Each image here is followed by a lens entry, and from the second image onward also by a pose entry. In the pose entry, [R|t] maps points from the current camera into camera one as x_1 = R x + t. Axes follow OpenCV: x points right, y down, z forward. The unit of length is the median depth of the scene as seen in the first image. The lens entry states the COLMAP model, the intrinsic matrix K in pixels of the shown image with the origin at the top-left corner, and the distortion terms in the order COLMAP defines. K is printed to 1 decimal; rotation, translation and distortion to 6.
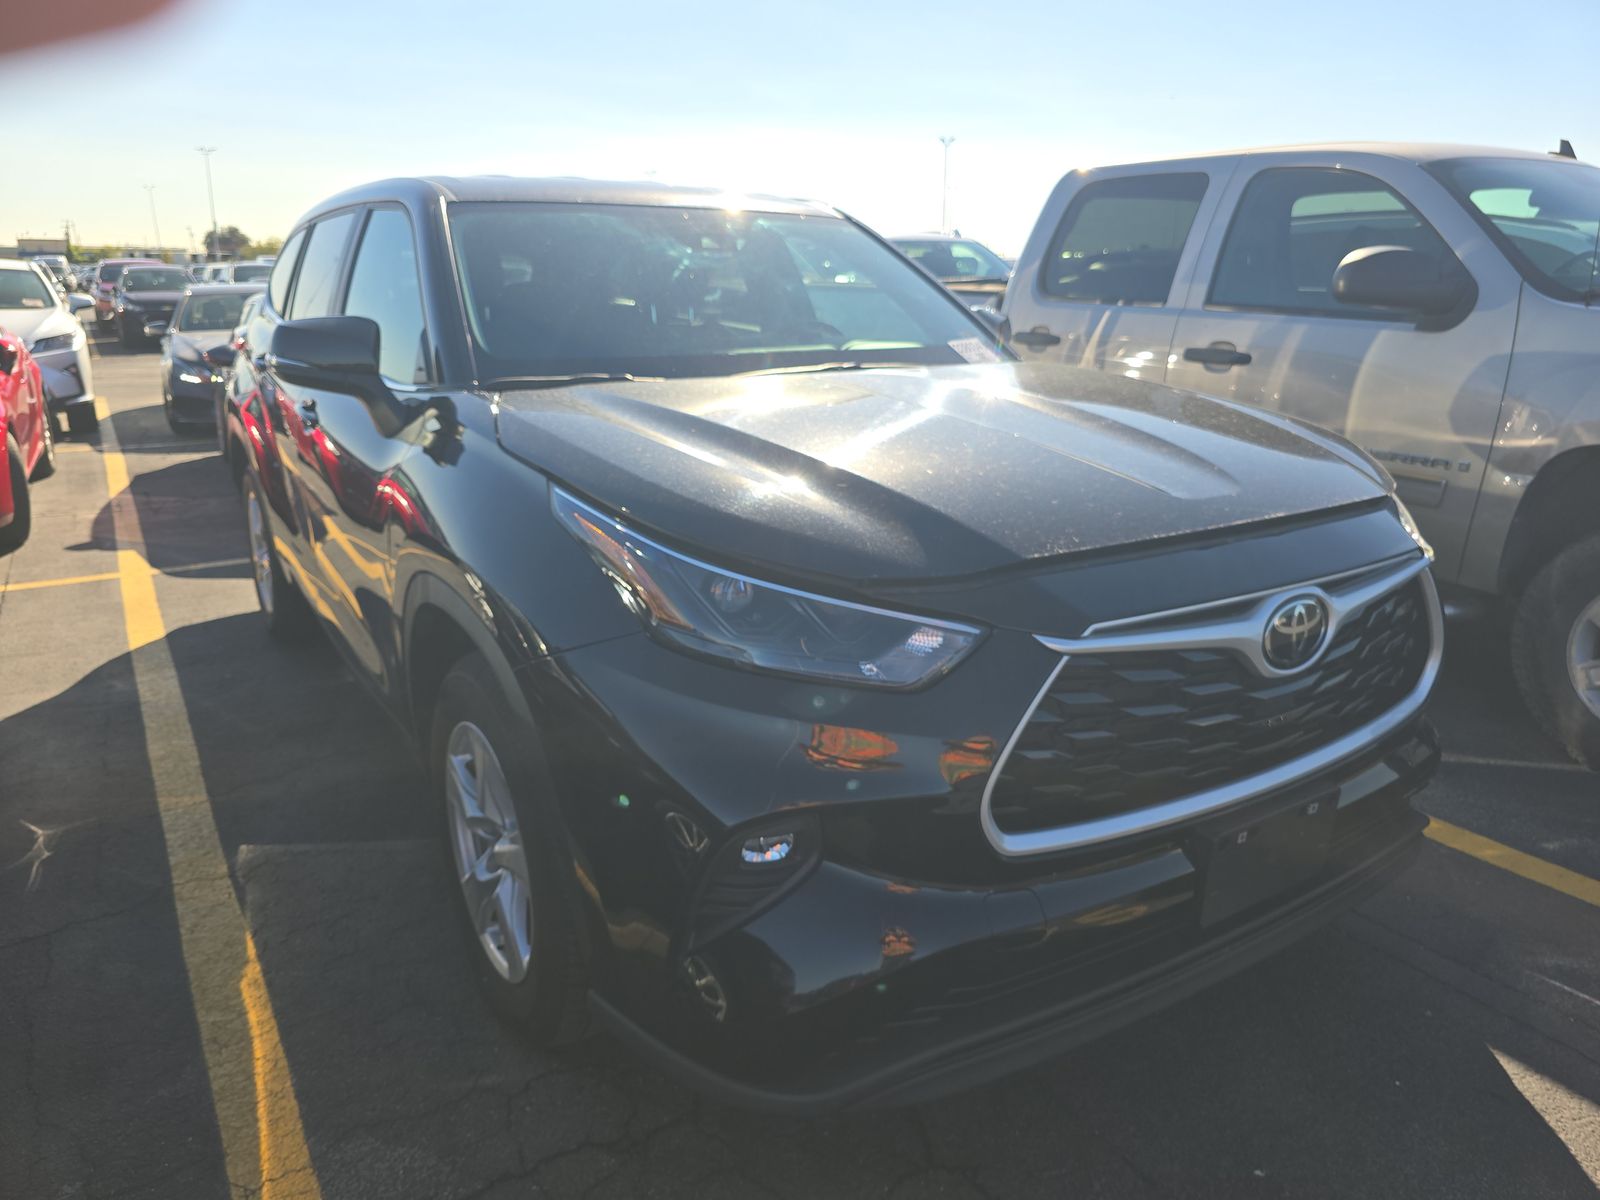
lens RADIAL K [[1116.8, 0, 797.0], [0, 1116.8, 597.9], [0, 0, 1]] dist [0.048249, -0.051034]
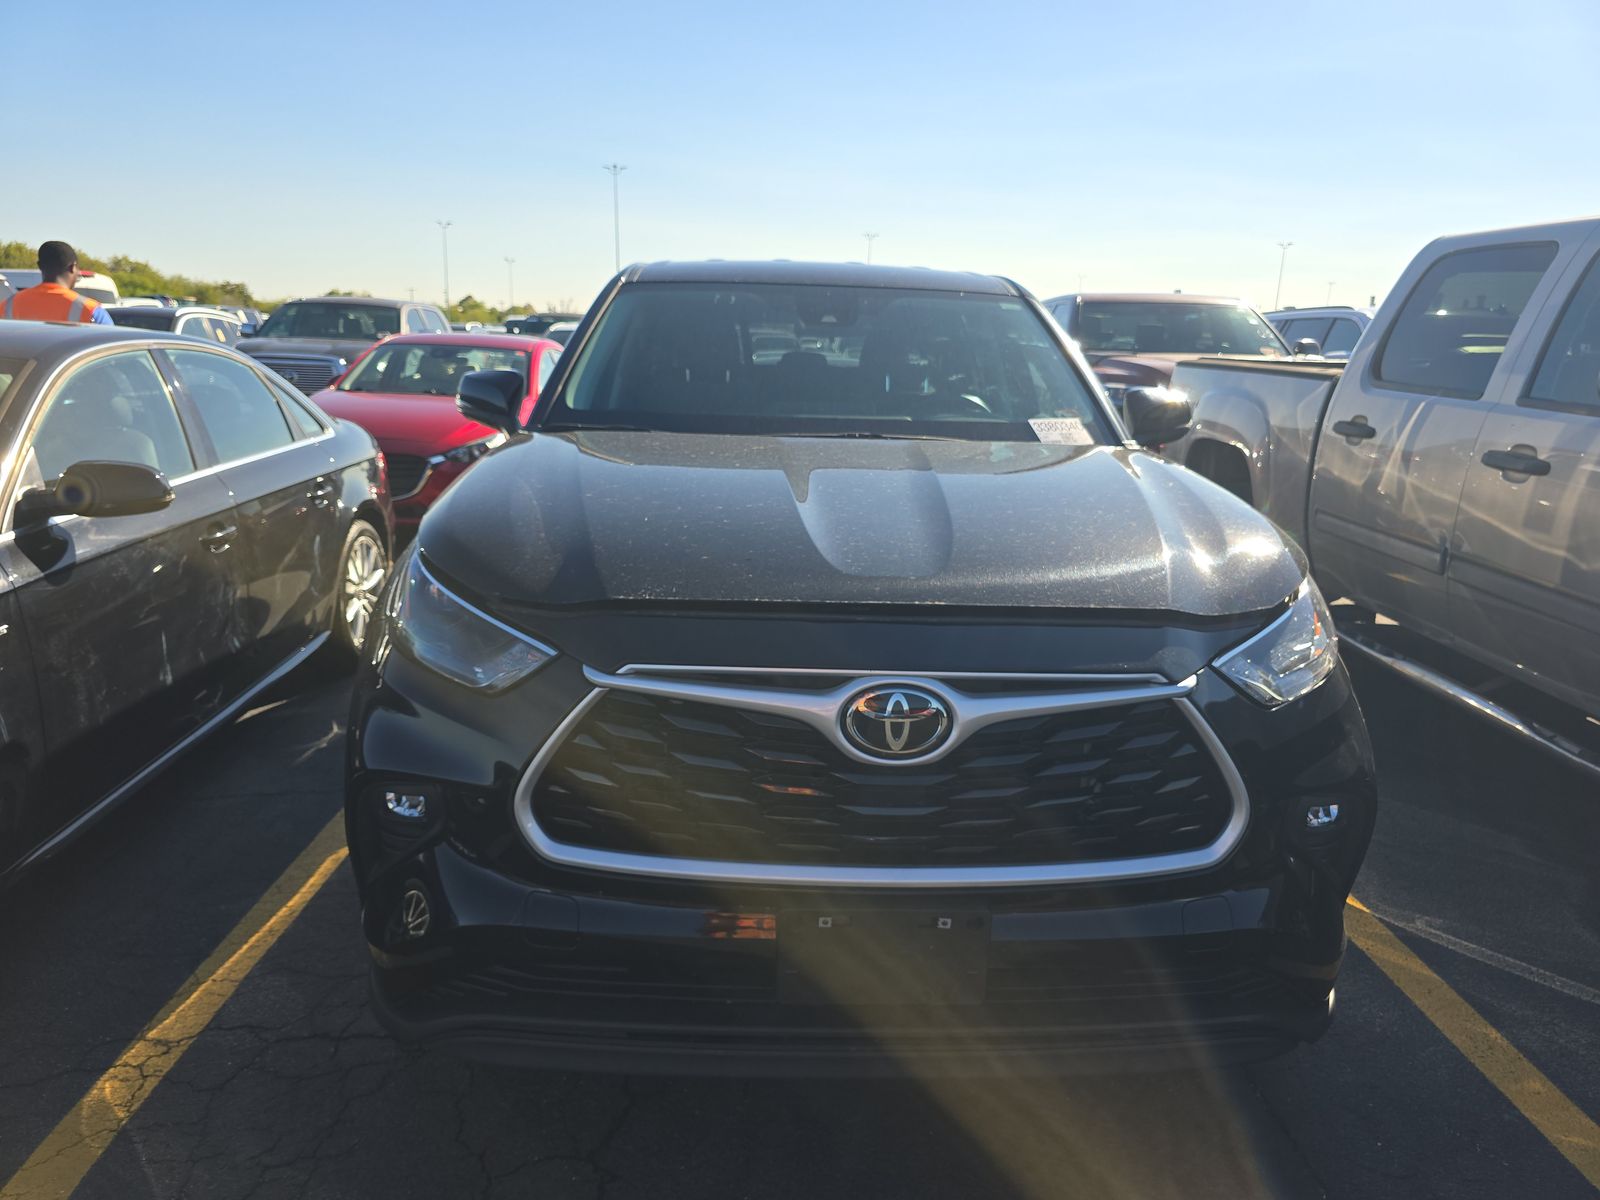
lens RADIAL K [[1116.8, 0, 790.9], [0, 1116.8, 599.3], [0, 0, 1]] dist [0.048249, -0.051034]
pose [[0.855118, 0.138656, -0.499547, 0.658304], [-0.168318, 0.985625, -0.014550, -0.034959], [0.490348, 0.096525, 0.866165, 0.094893]]
